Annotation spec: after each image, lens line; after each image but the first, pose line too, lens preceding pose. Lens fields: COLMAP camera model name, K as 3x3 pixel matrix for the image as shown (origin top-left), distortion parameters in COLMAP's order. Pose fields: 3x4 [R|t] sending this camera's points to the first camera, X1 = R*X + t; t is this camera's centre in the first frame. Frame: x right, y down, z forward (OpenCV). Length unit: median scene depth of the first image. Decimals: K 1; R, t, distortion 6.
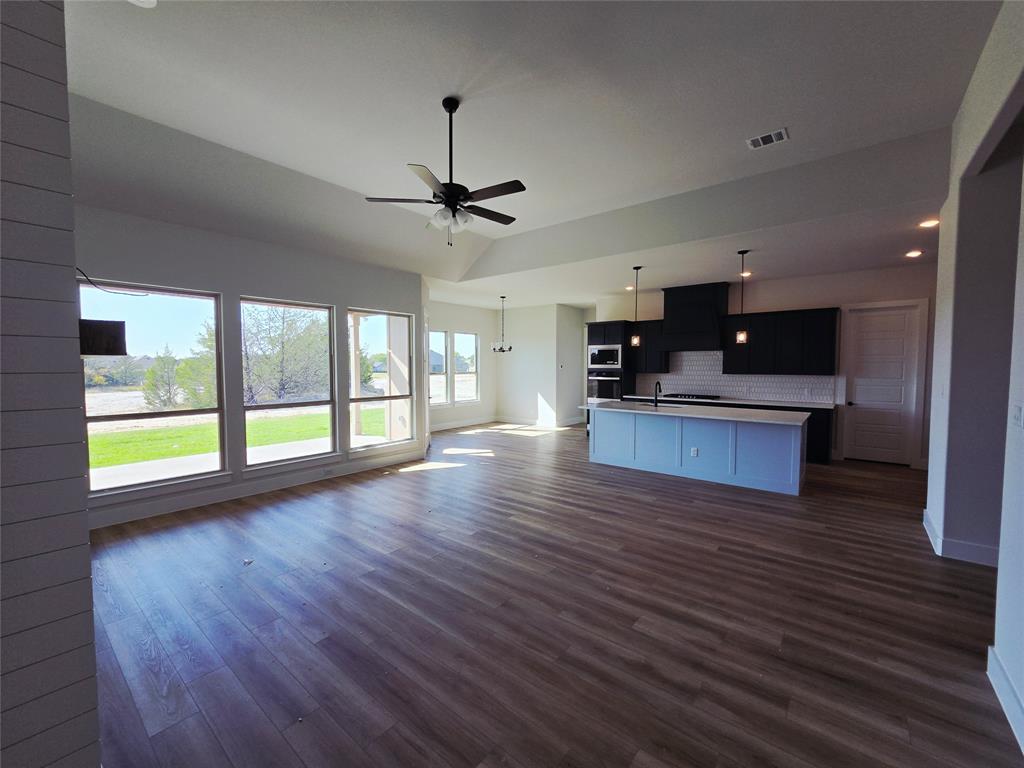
lens RADIAL K [[423.9, 0, 512.0], [0, 423.9, 384.0], [0, 0, 1]] dist [0.000613, -0.000440]
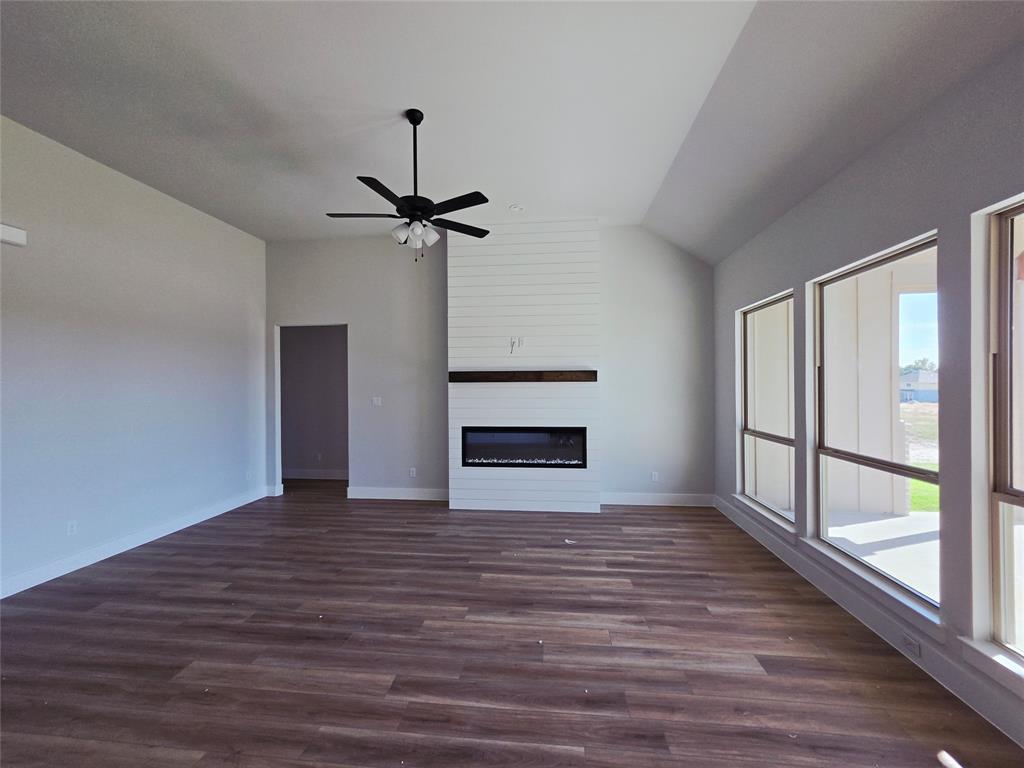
lens RADIAL K [[423.9, 0, 512.0], [0, 423.9, 384.0], [0, 0, 1]] dist [0.000613, -0.000440]
pose [[-0.839094, 0.006980, -0.543941, 0.197796], [-0.016325, 0.999144, 0.038004, -0.092362], [0.543741, 0.040768, -0.838262, 1.943033]]
